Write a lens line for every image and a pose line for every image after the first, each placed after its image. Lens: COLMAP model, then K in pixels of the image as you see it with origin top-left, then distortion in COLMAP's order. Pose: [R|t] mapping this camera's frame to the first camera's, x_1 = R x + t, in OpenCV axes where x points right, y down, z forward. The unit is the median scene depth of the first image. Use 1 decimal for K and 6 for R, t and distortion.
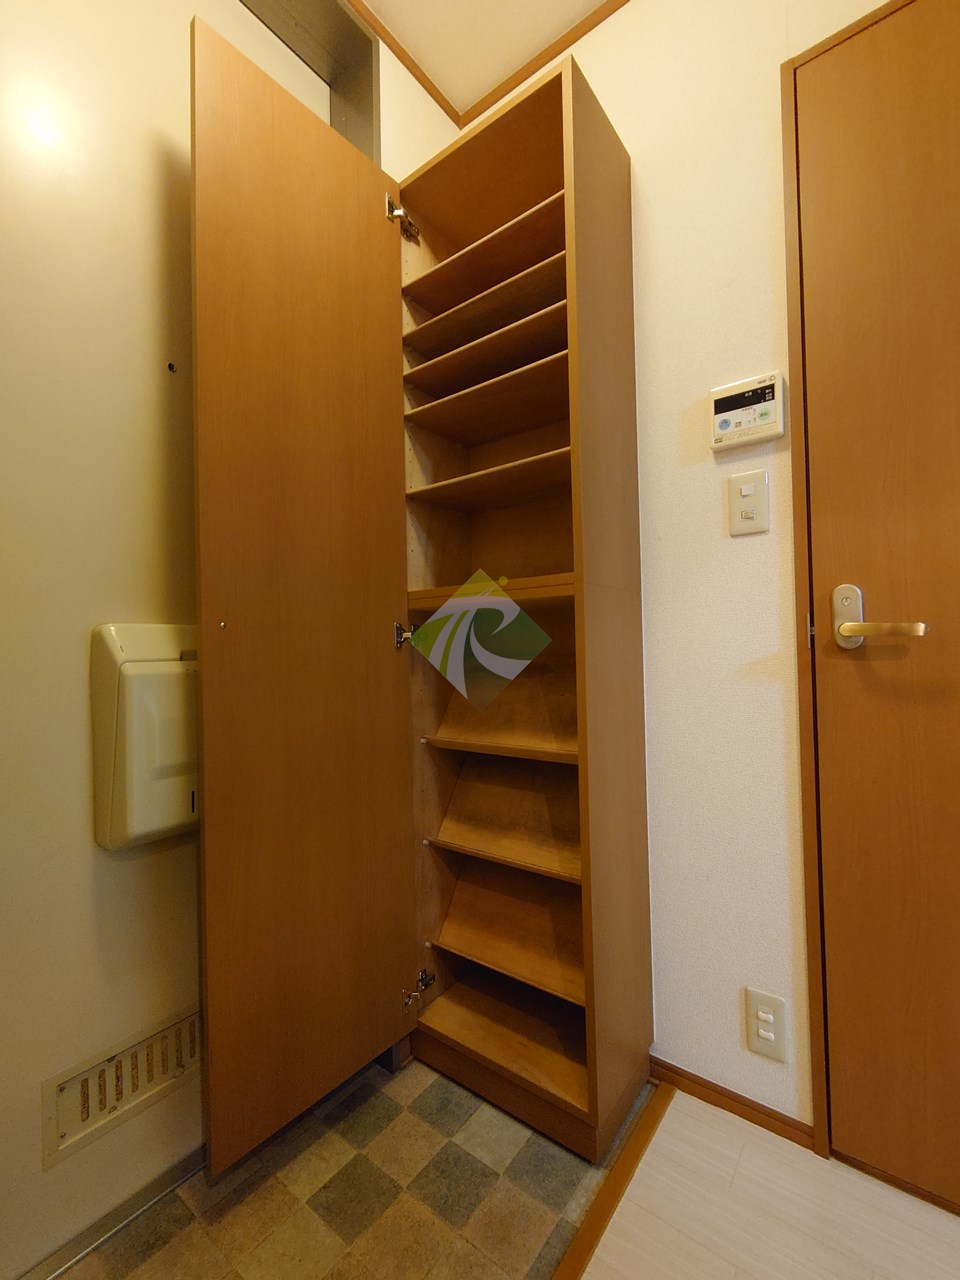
lens RADIAL K [[547.0, 0, 480.0], [0, 547.0, 644.7], [0, 0, 1]] dist [-0.001391, -0.001388]
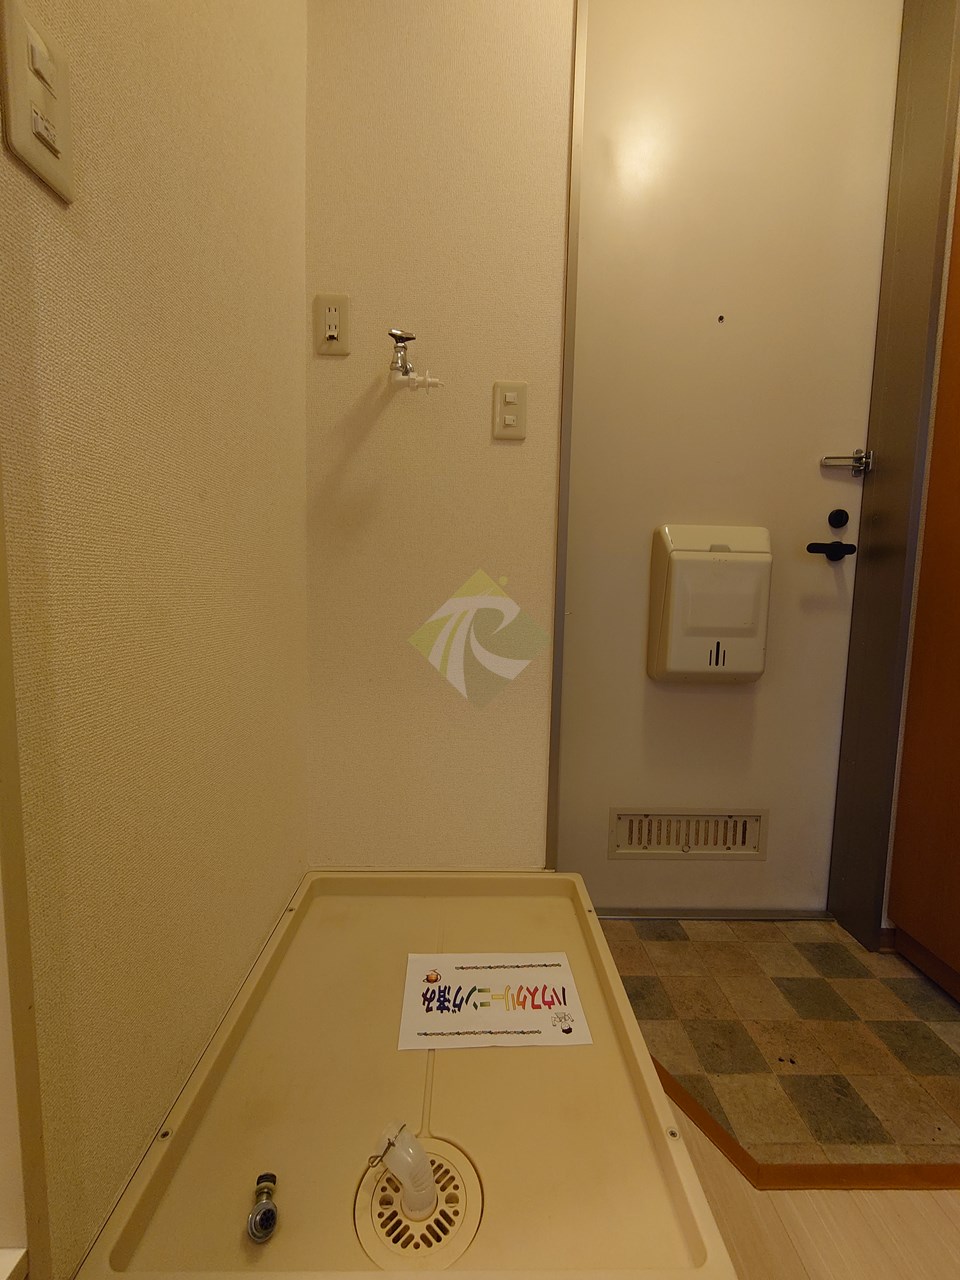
lens RADIAL K [[547.0, 0, 476.9], [0, 547.0, 639.9], [0, 0, 1]] dist [-0.001391, -0.001388]
pose [[0.622247, 0.108688, -0.775239, 0.152825], [-0.026053, 0.992641, 0.118256, 0.100649], [0.782387, -0.053387, 0.620500, -0.279319]]
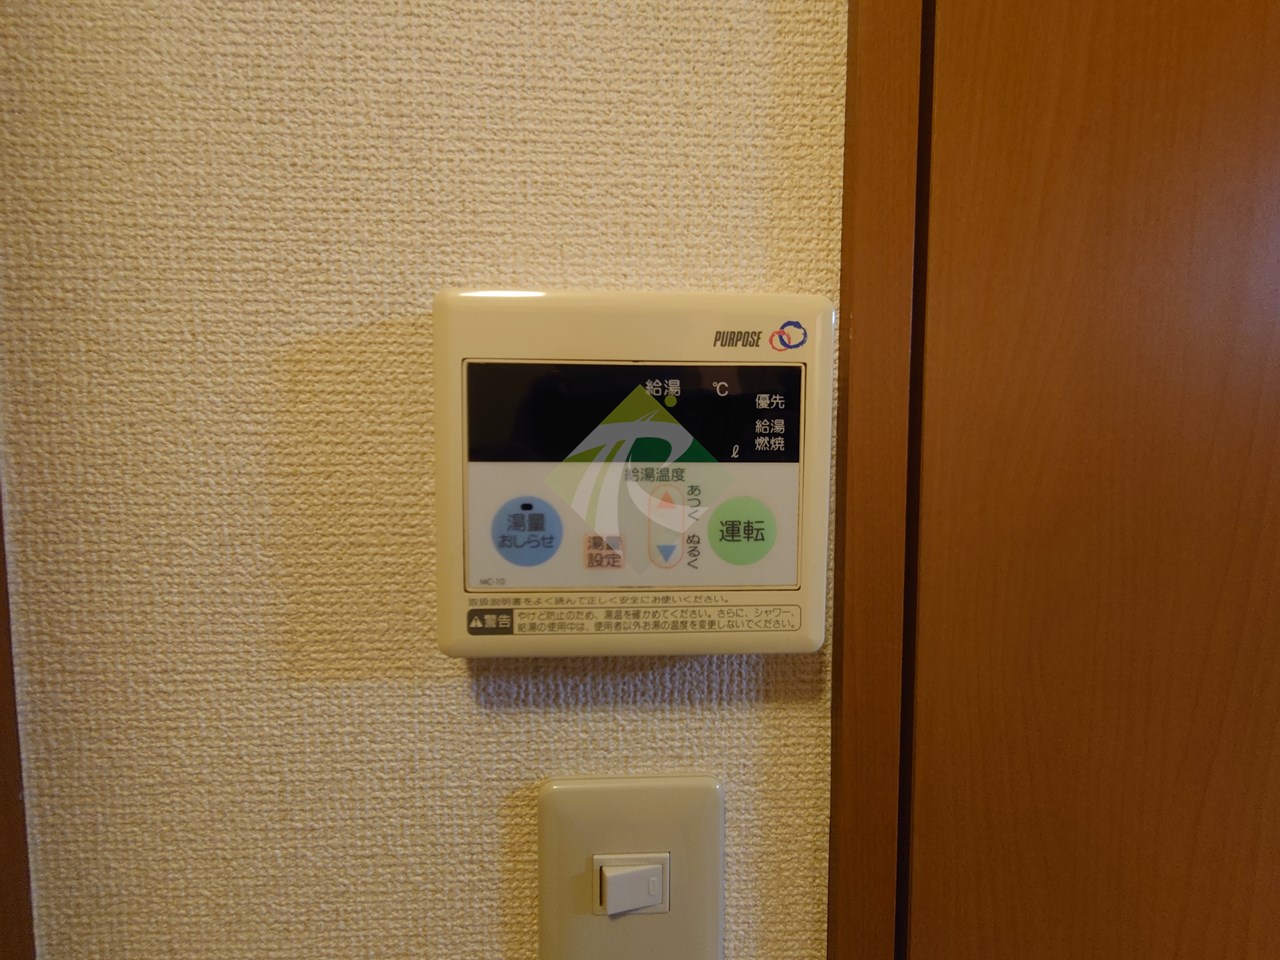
lens RADIAL K [[547.0, 0, 638.6], [0, 547.0, 481.2], [0, 0, 1]] dist [-0.001391, -0.001388]
pose [[0.766921, -0.024122, 0.641288, 0.405299], [-0.020637, 0.997849, 0.062213, -0.473039], [-0.641410, -0.060947, 0.764774, 0.940125]]
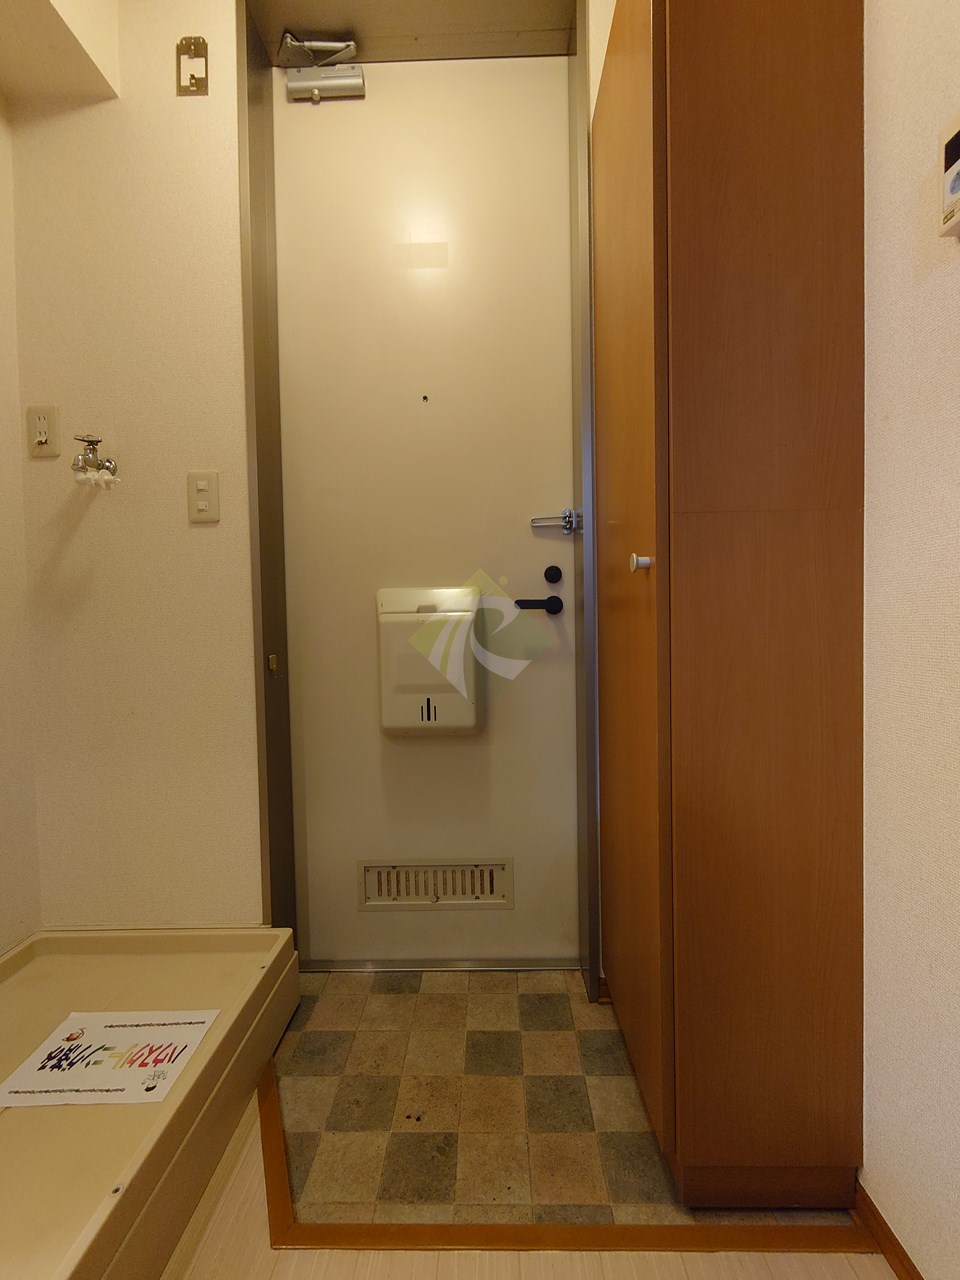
lens RADIAL K [[547.0, 0, 477.9], [0, 547.0, 639.9], [0, 0, 1]] dist [-0.001391, -0.001388]
pose [[0.592302, 0.036362, -0.804895, 0.681701], [0.018144, 0.998126, 0.058443, 0.019700], [0.805512, -0.049220, 0.590532, 0.289640]]
